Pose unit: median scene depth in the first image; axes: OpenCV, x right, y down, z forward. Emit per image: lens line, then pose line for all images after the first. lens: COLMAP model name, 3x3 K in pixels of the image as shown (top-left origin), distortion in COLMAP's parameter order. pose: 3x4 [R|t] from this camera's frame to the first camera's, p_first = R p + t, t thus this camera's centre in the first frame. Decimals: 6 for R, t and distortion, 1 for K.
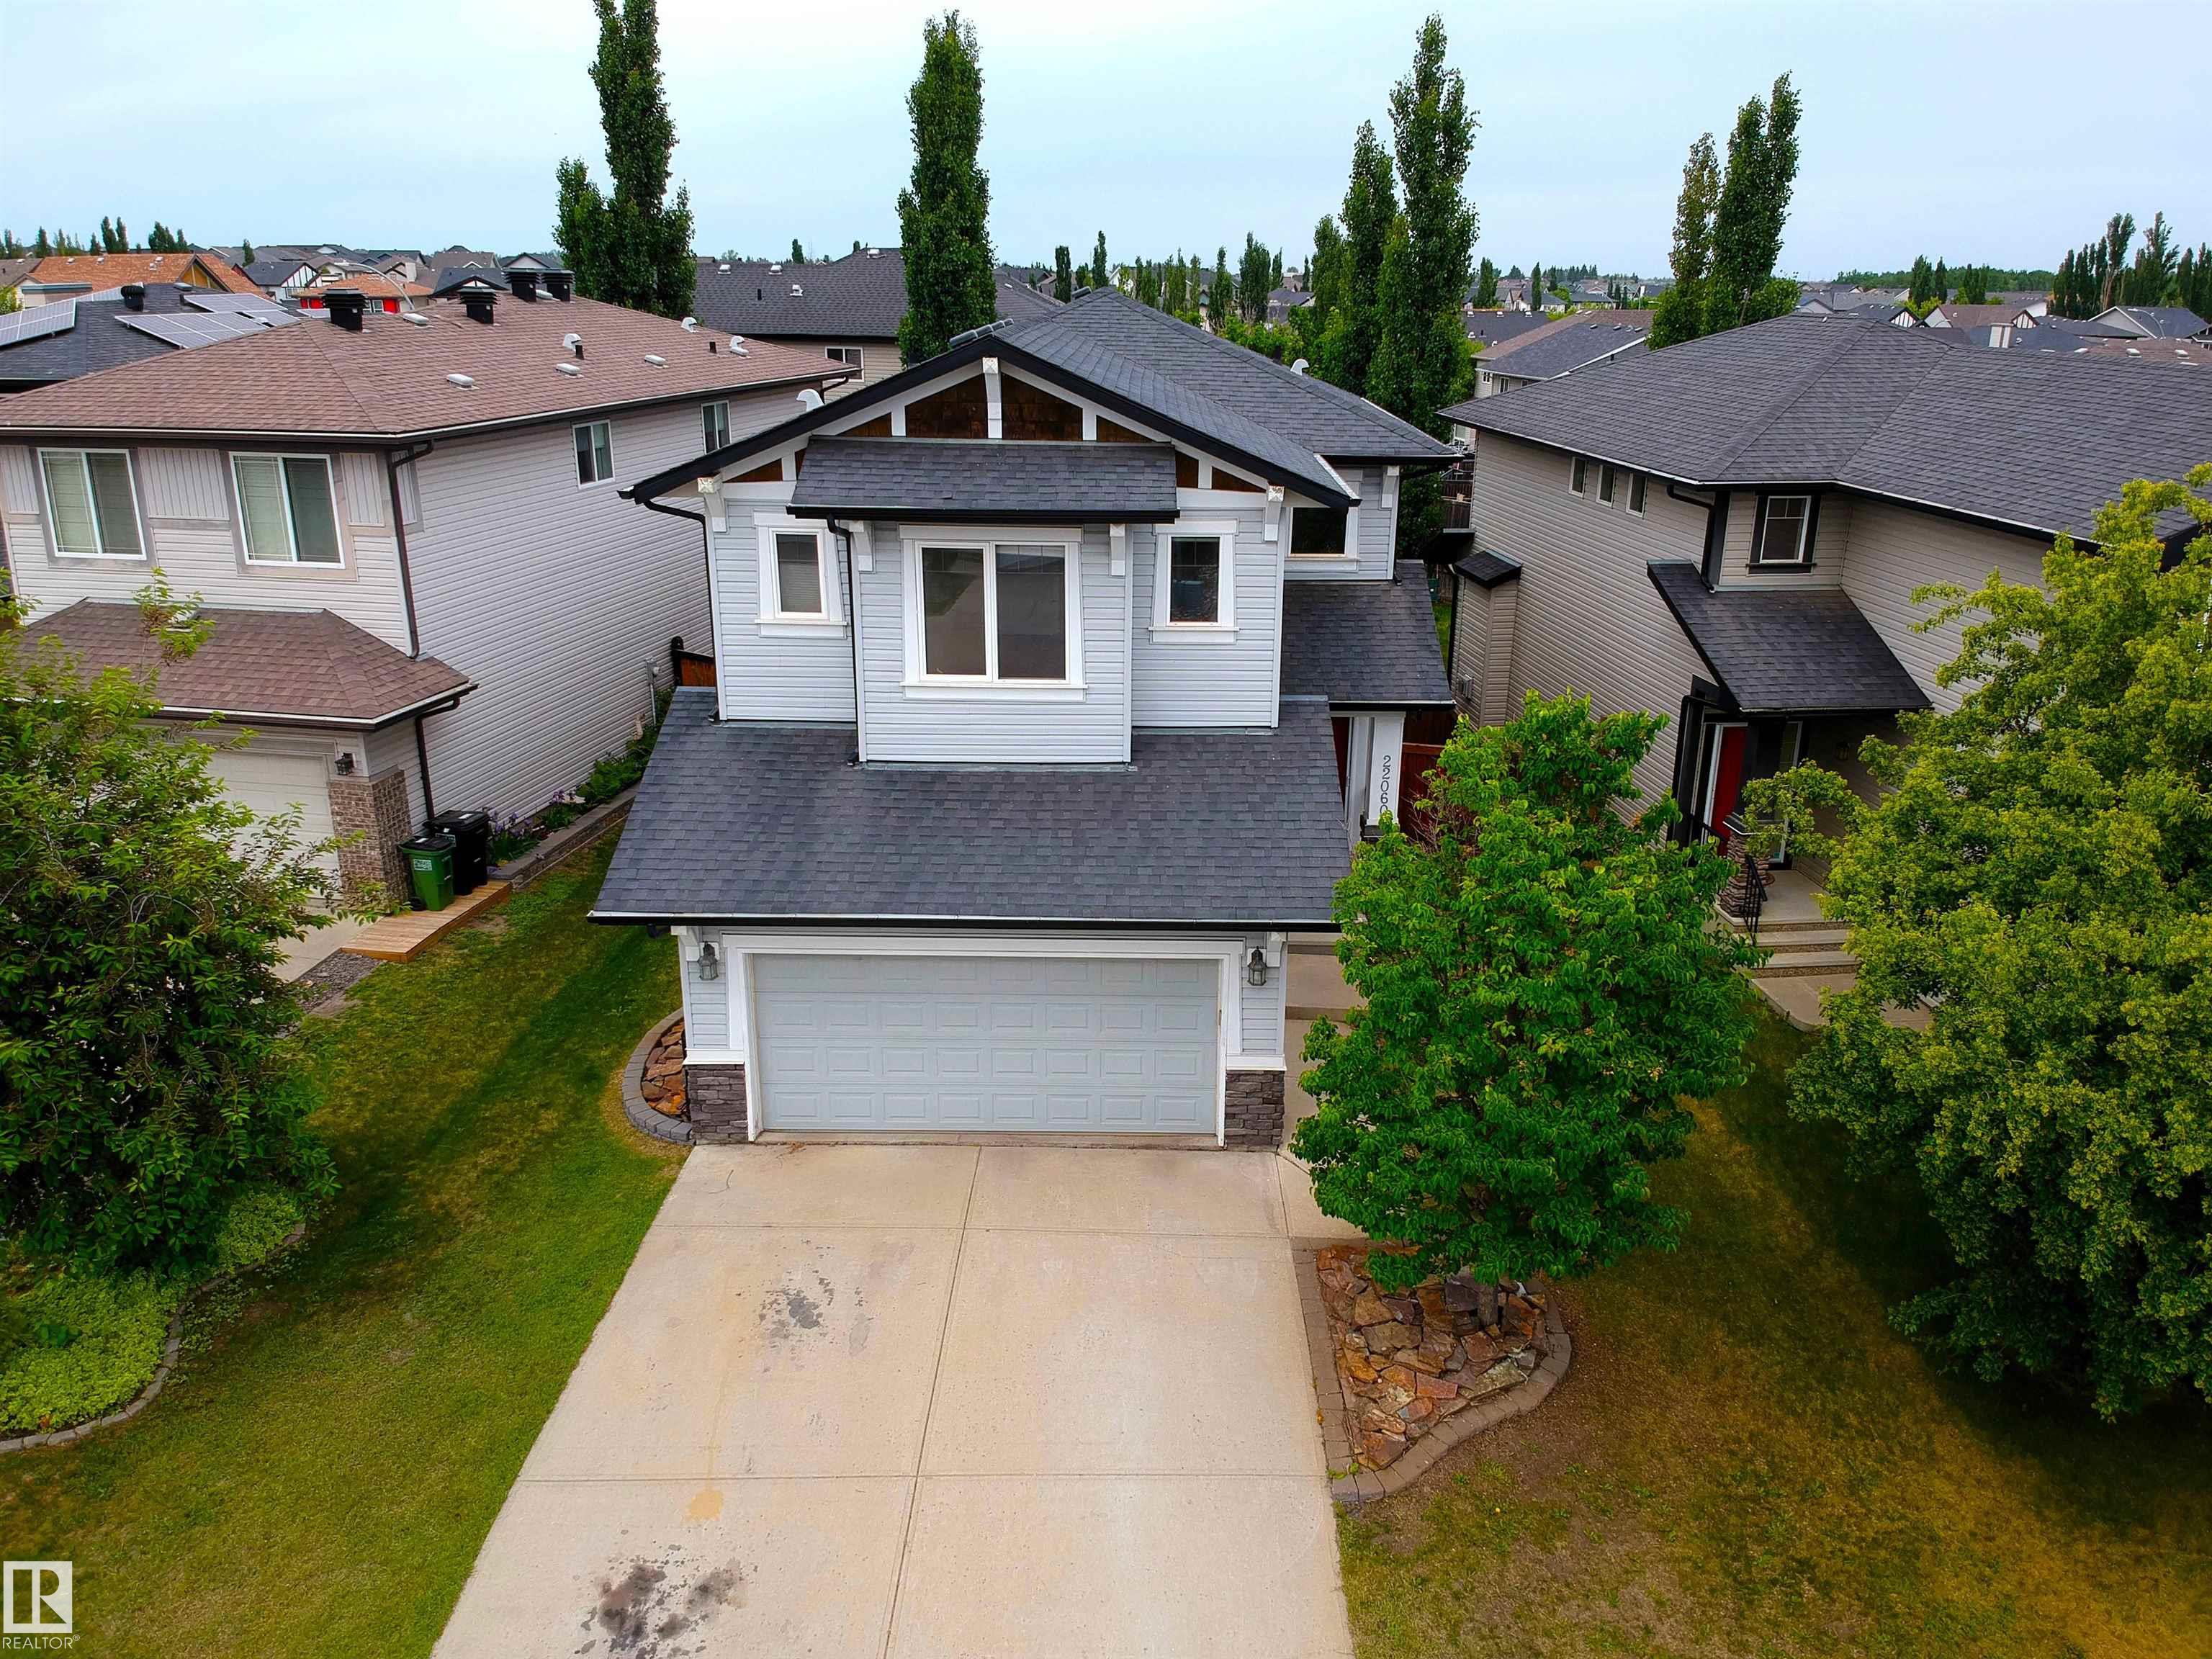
lens RADIAL K [[1629.8, 0, 1134.4], [0, 1629.8, 811.6], [0, 0, 1]] dist [0.074177, -0.141370]
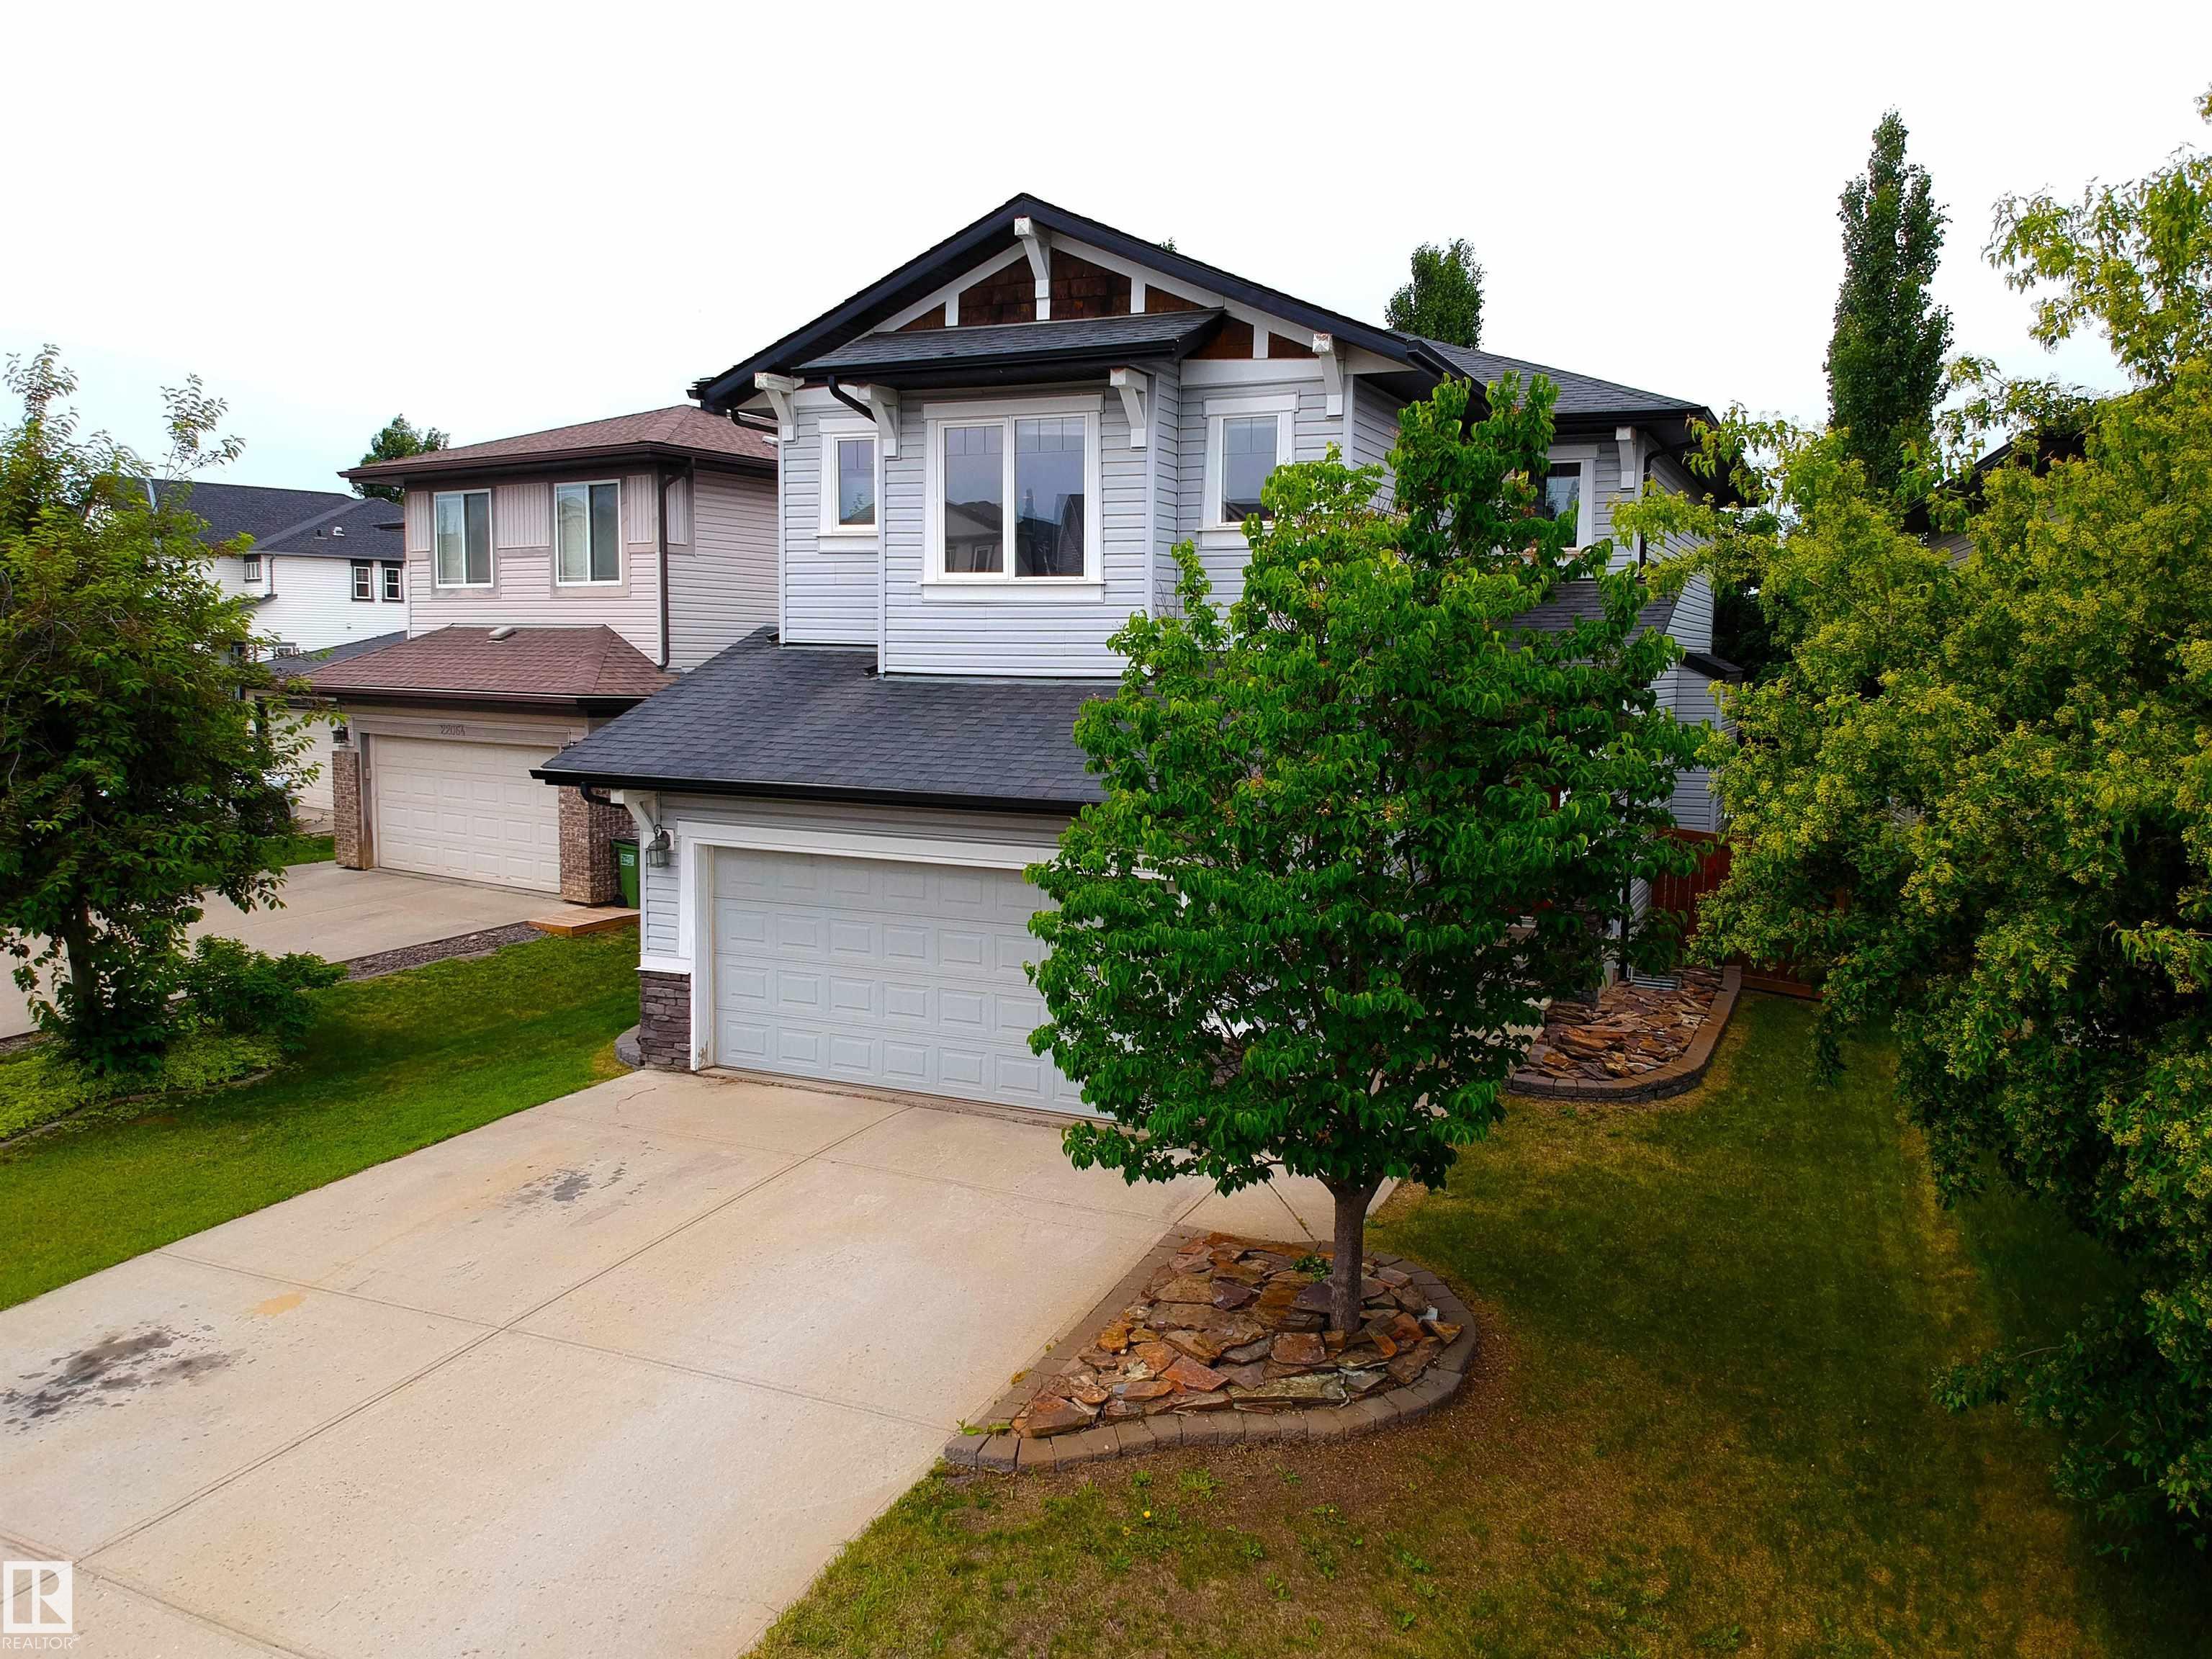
lens RADIAL K [[1629.8, 0, 1137.3], [0, 1629.8, 815.2], [0, 0, 1]] dist [0.074177, -0.141370]
pose [[0.914324, 0.043051, -0.402689, 0.339526], [-0.132115, 0.971644, -0.196097, 0.209677], [0.382829, 0.232497, 0.894085, 0.266074]]
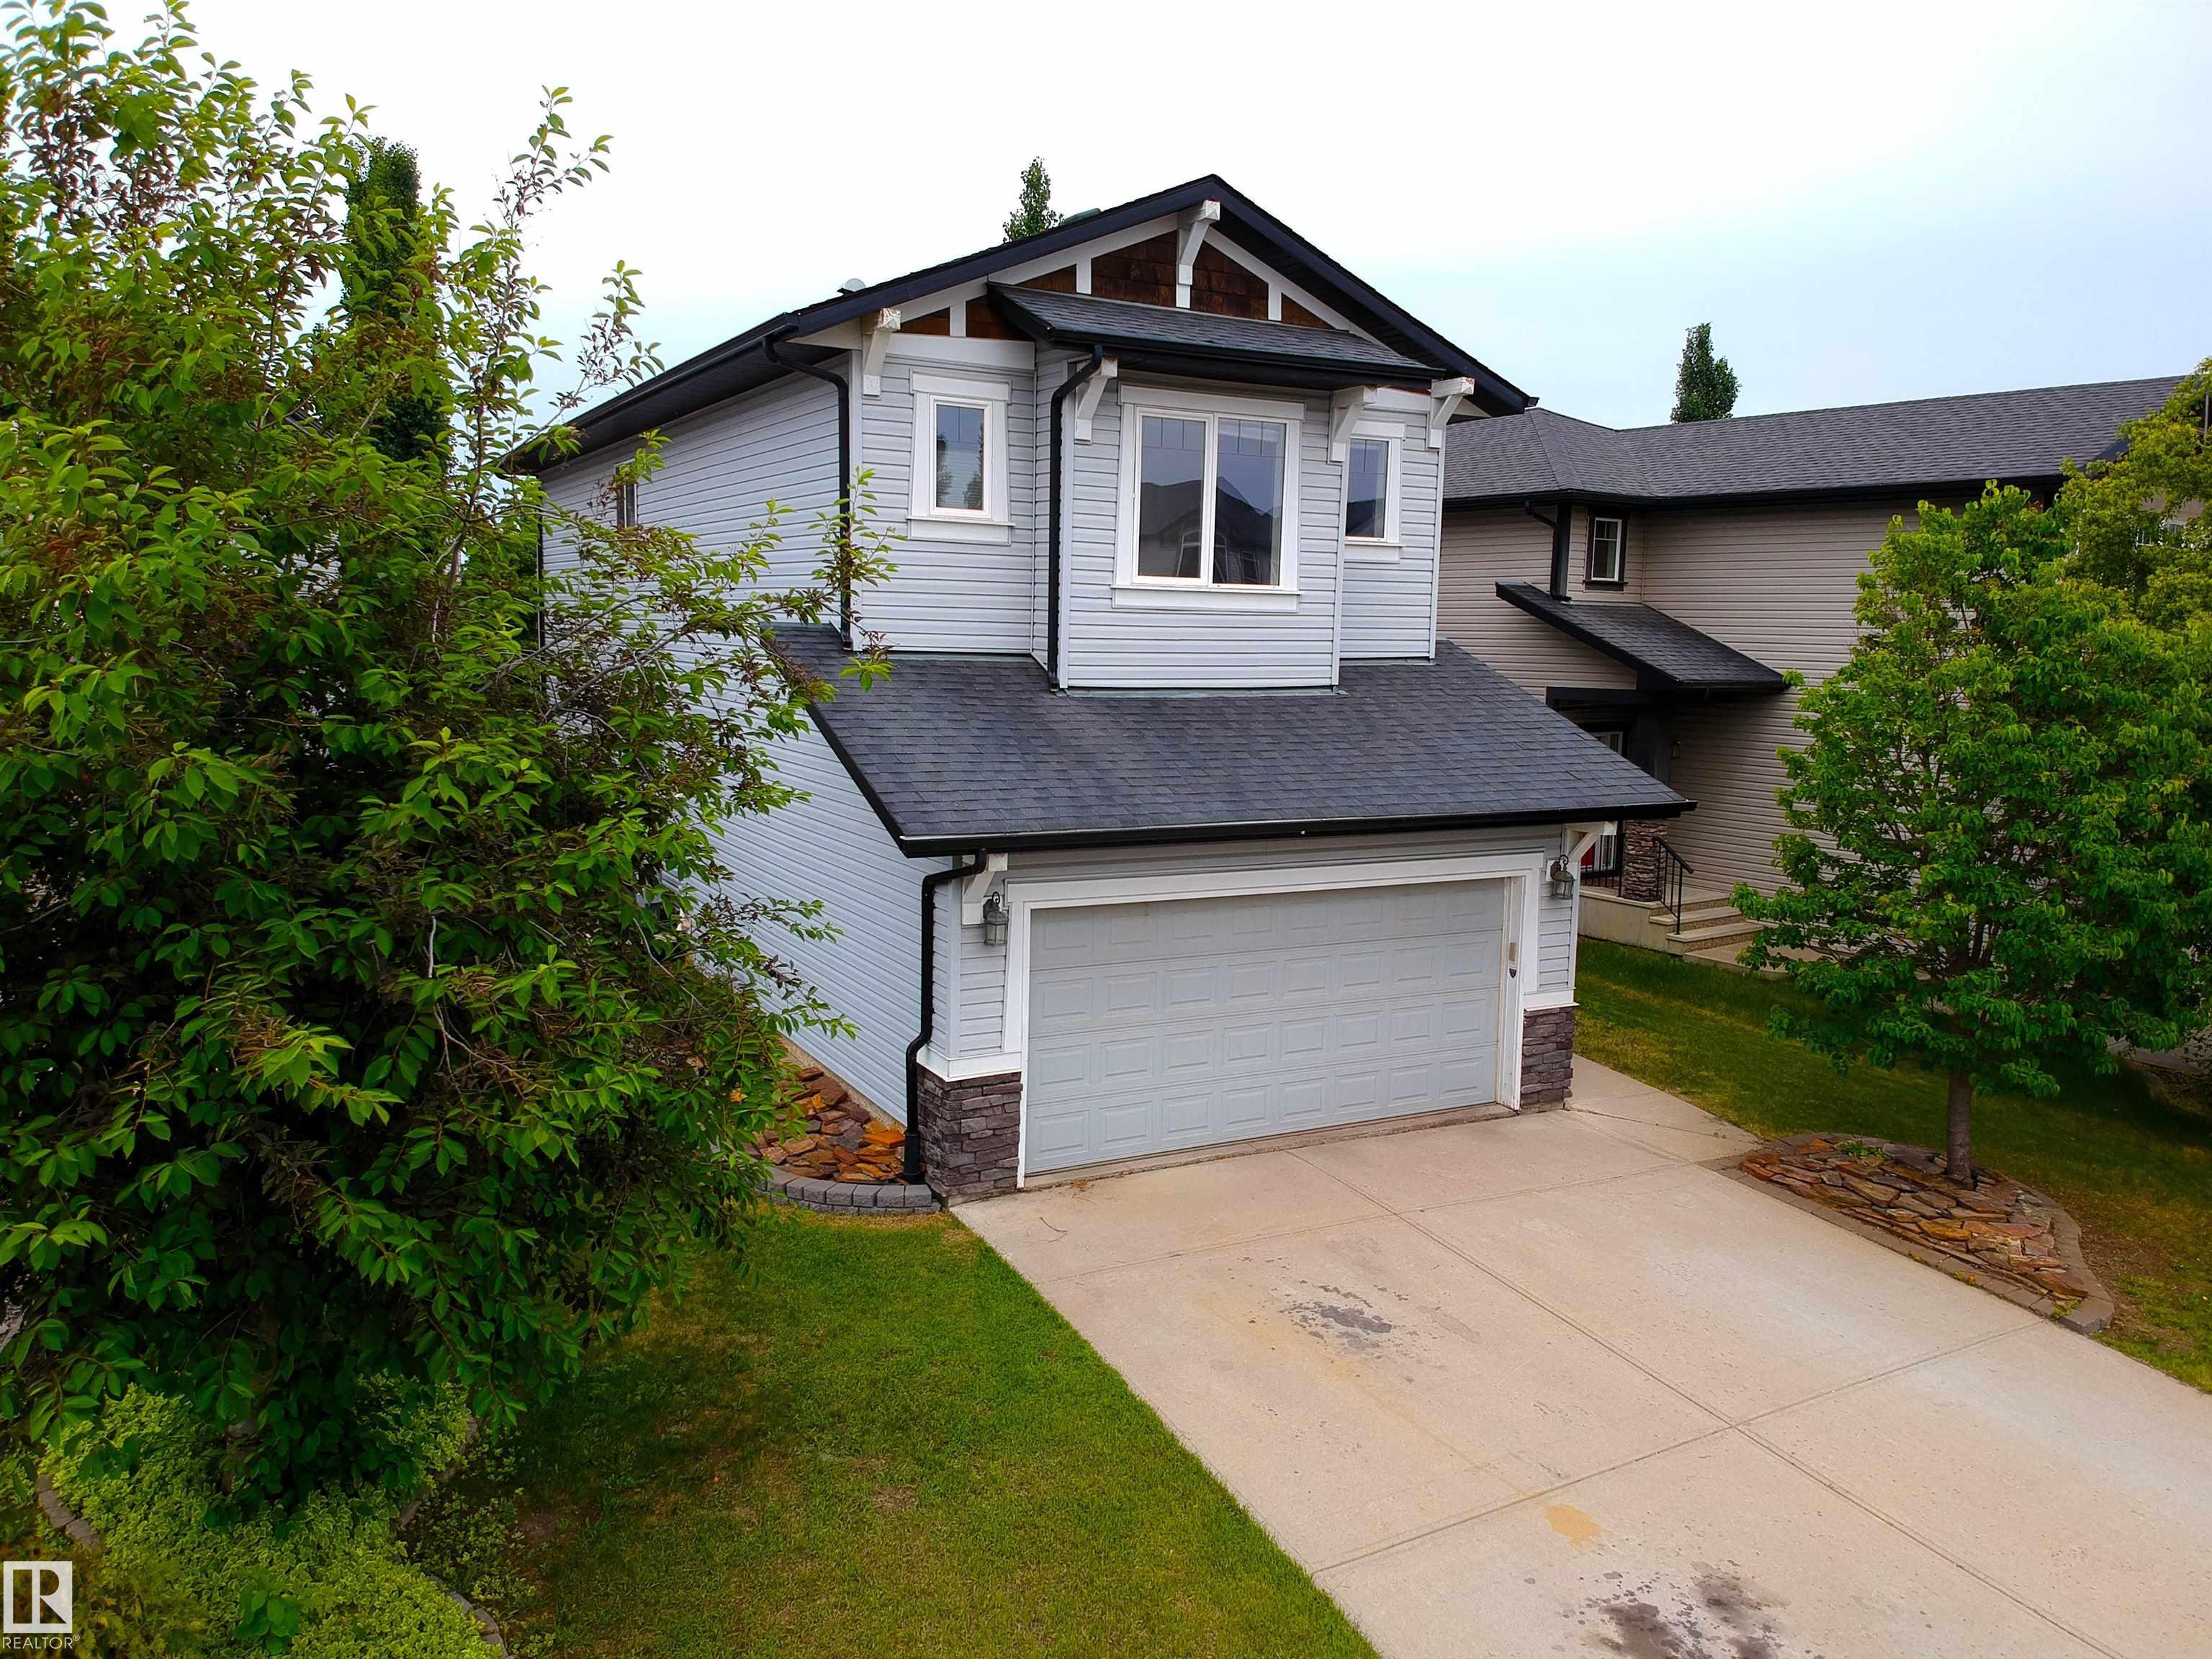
lens RADIAL K [[1629.8, 0, 1127.5], [0, 1629.8, 812.2], [0, 0, 1]] dist [0.074177, -0.141370]
pose [[0.870344, -0.046643, 0.490231, -0.539472], [0.140060, 0.977837, -0.155624, 0.158298], [-0.472107, 0.204108, 0.857587, 0.328204]]
